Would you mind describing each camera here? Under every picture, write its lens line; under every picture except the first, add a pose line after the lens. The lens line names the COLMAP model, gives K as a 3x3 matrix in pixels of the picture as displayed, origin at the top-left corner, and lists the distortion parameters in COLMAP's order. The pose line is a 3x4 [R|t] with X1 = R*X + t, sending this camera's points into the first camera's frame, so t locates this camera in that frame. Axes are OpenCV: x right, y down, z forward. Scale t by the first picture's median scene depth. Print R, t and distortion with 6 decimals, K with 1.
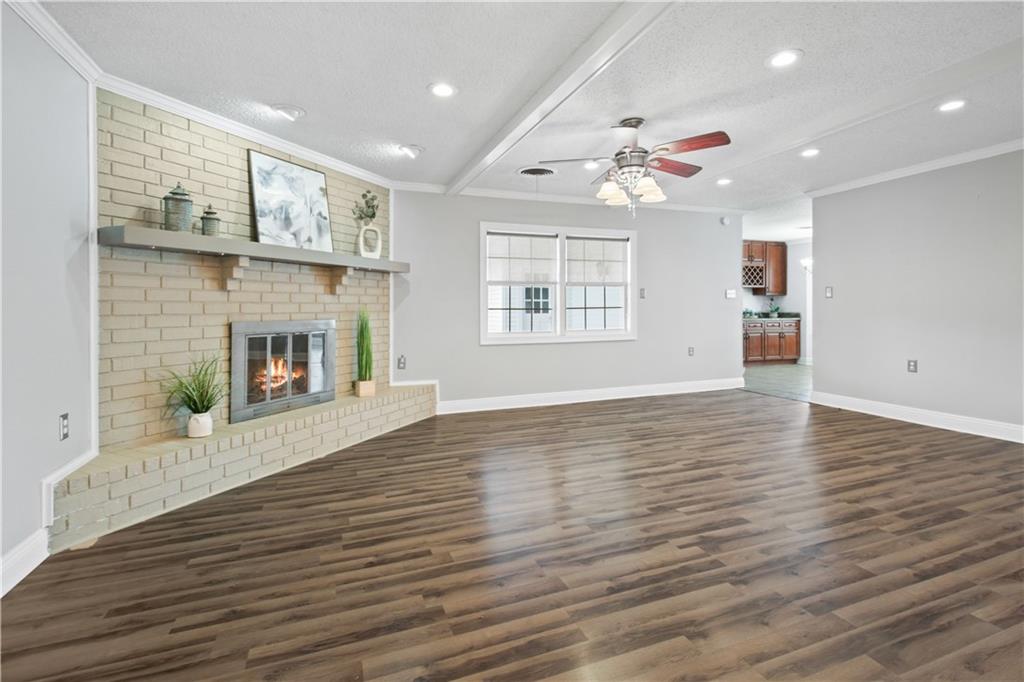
lens RADIAL K [[490.3, 0, 518.3], [0, 490.3, 310.3], [0, 0, 1]] dist [0.000821, -0.000010]
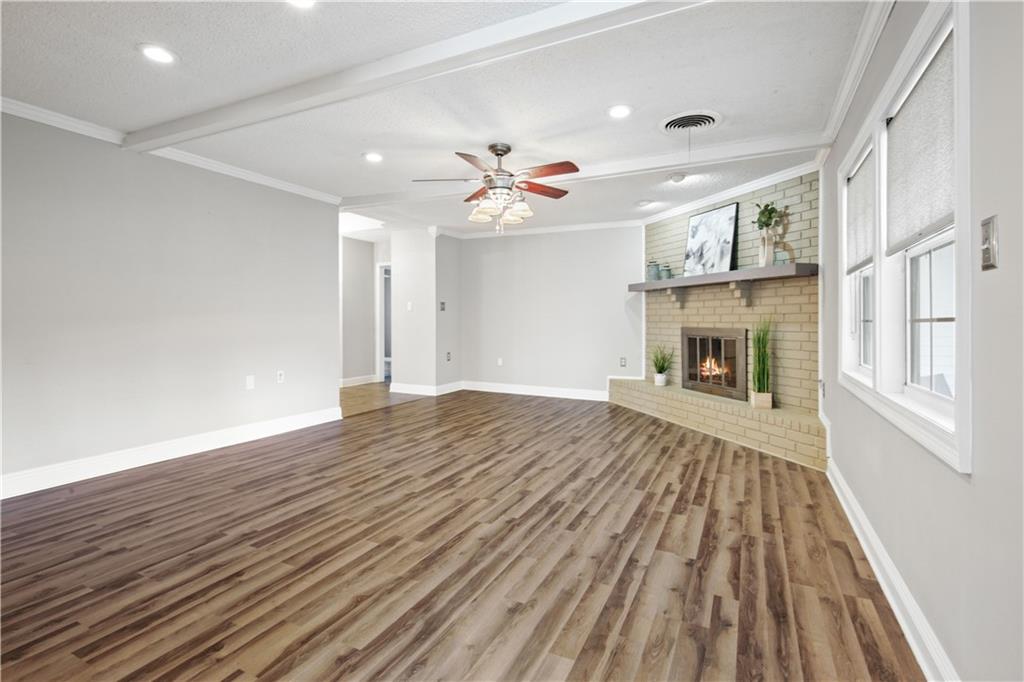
lens RADIAL K [[476.6, 0, 520.6], [0, 476.6, 329.9], [0, 0, 1]] dist [0.003450, 0.000480]
pose [[-0.736353, 0.019378, -0.676320, 0.854949], [0.000130, 0.999594, 0.028499, -0.011252], [0.676597, 0.020897, -0.736057, 1.699169]]
